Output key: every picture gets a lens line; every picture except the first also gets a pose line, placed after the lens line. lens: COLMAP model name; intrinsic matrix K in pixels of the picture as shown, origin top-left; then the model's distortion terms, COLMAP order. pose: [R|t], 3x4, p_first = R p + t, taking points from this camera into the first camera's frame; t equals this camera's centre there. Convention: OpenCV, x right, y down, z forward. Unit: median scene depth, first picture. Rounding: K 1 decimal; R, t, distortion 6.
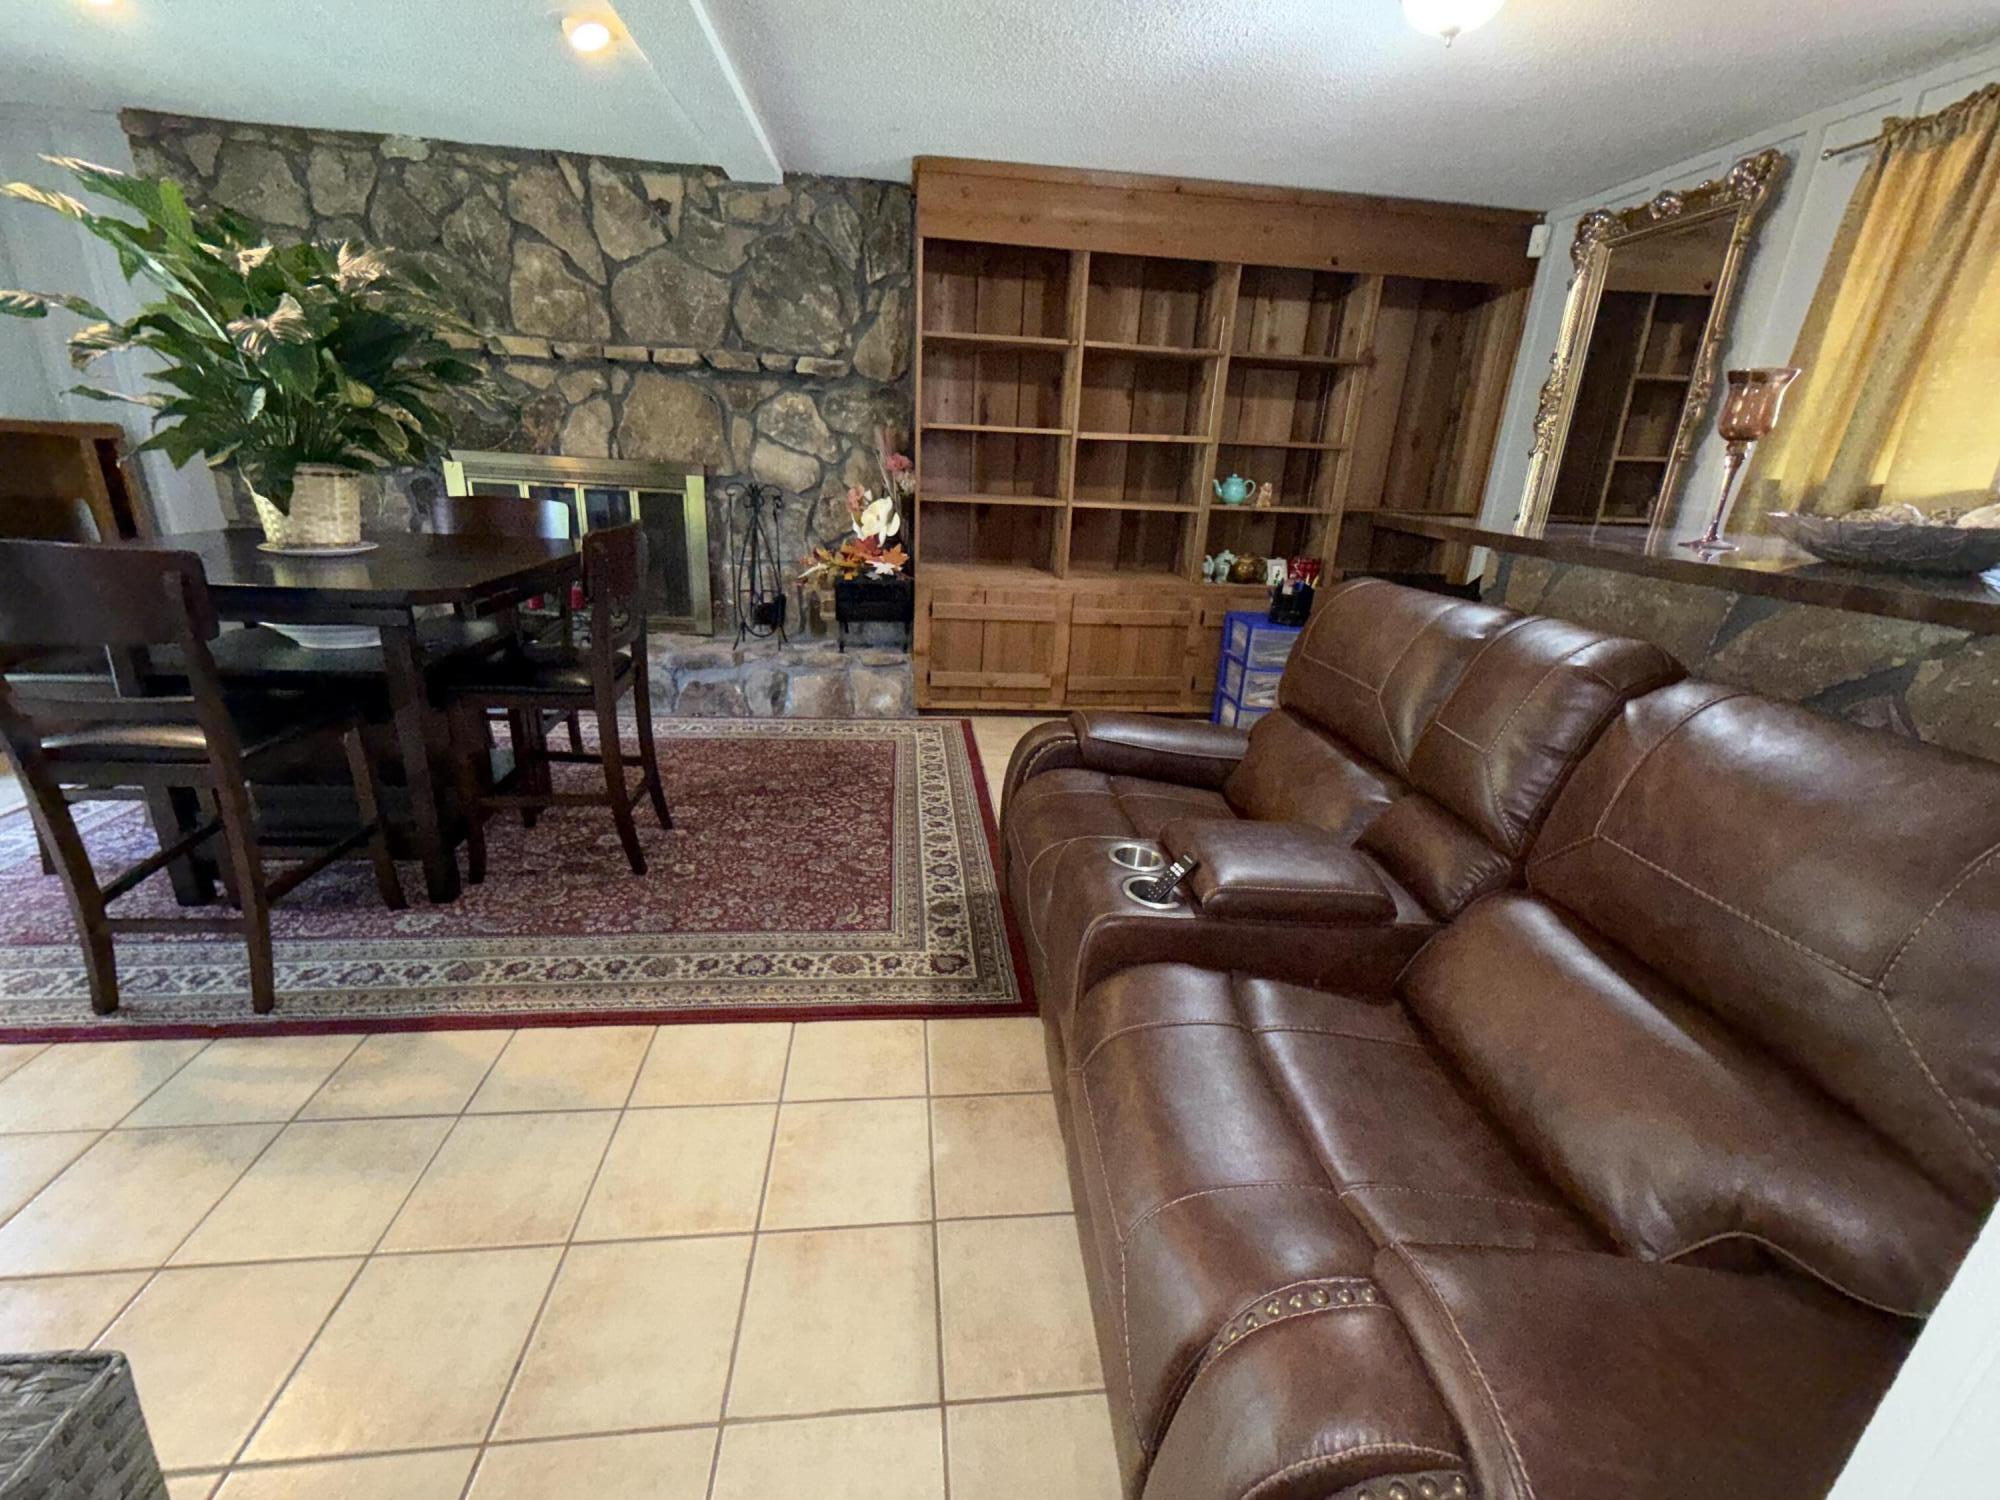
lens RADIAL K [[848.5, 0, 1001.9], [0, 848.5, 751.6], [0, 0, 1]] dist [0.000514, 0.000198]
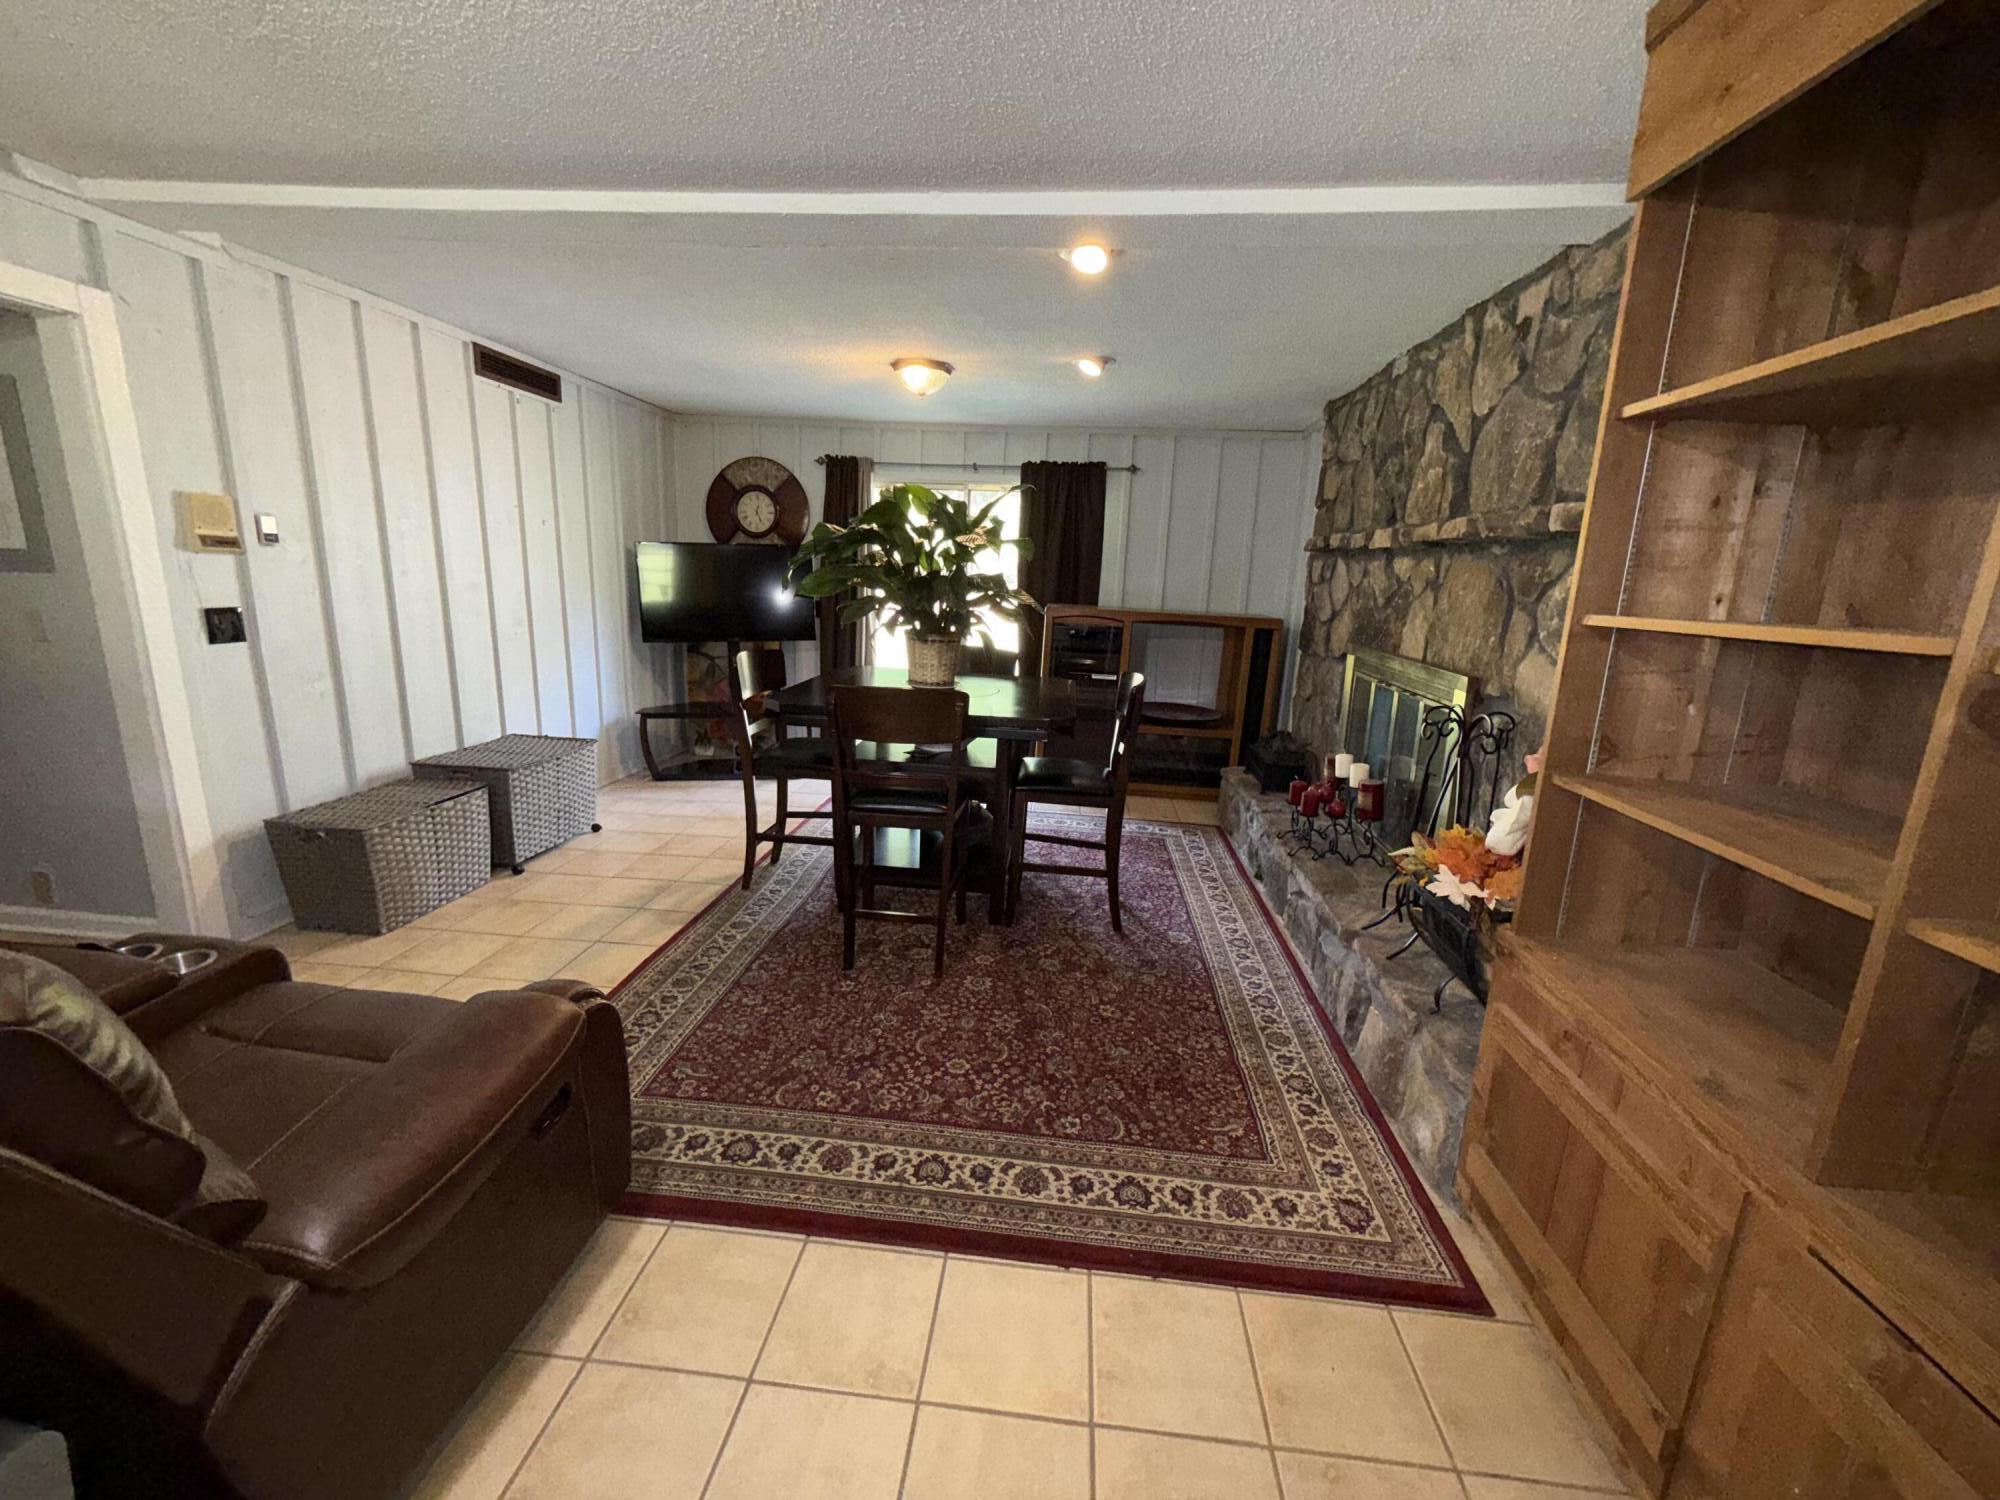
lens RADIAL K [[803.9, 0, 1006.6], [0, 803.9, 746.6], [0, 0, 1]] dist [-0.002621, -0.000351]
pose [[-0.198251, 0.153726, -0.968021, 0.376397], [-0.375140, 0.900523, 0.219836, -0.310776], [0.905520, 0.406726, -0.120861, 0.820965]]
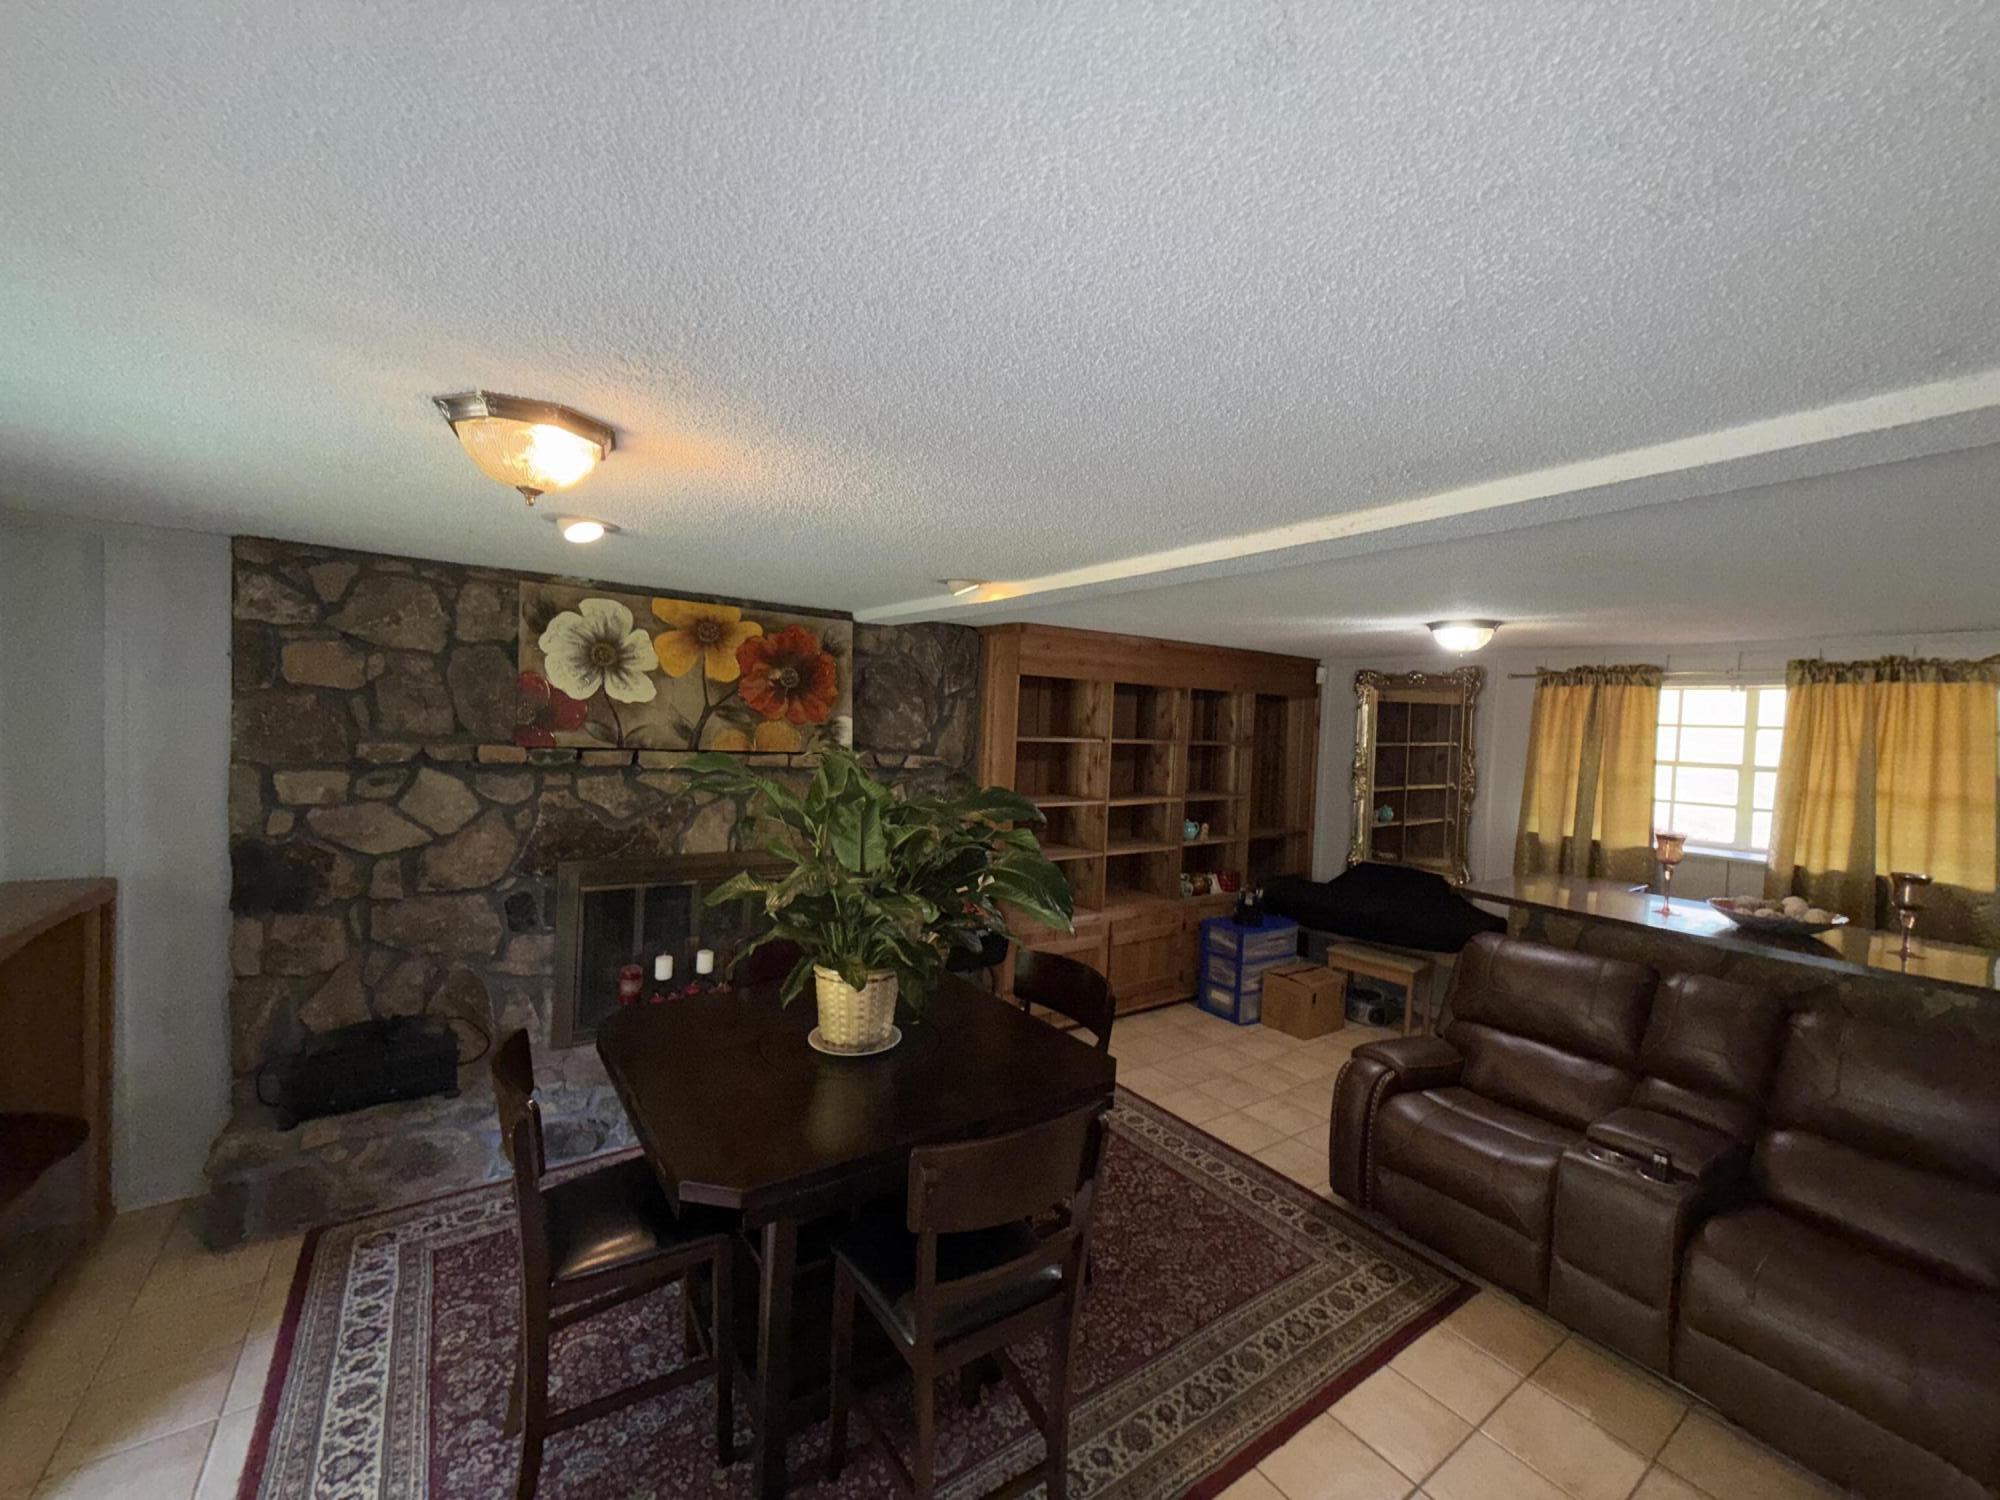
lens RADIAL K [[803.9, 0, 1003.7], [0, 803.9, 745.8], [0, 0, 1]] dist [-0.002621, -0.000351]
pose [[0.876580, -0.029293, 0.480364, -0.672002], [0.163789, 0.956719, -0.240544, -0.191010], [-0.452528, 0.289534, 0.843439, -0.008075]]
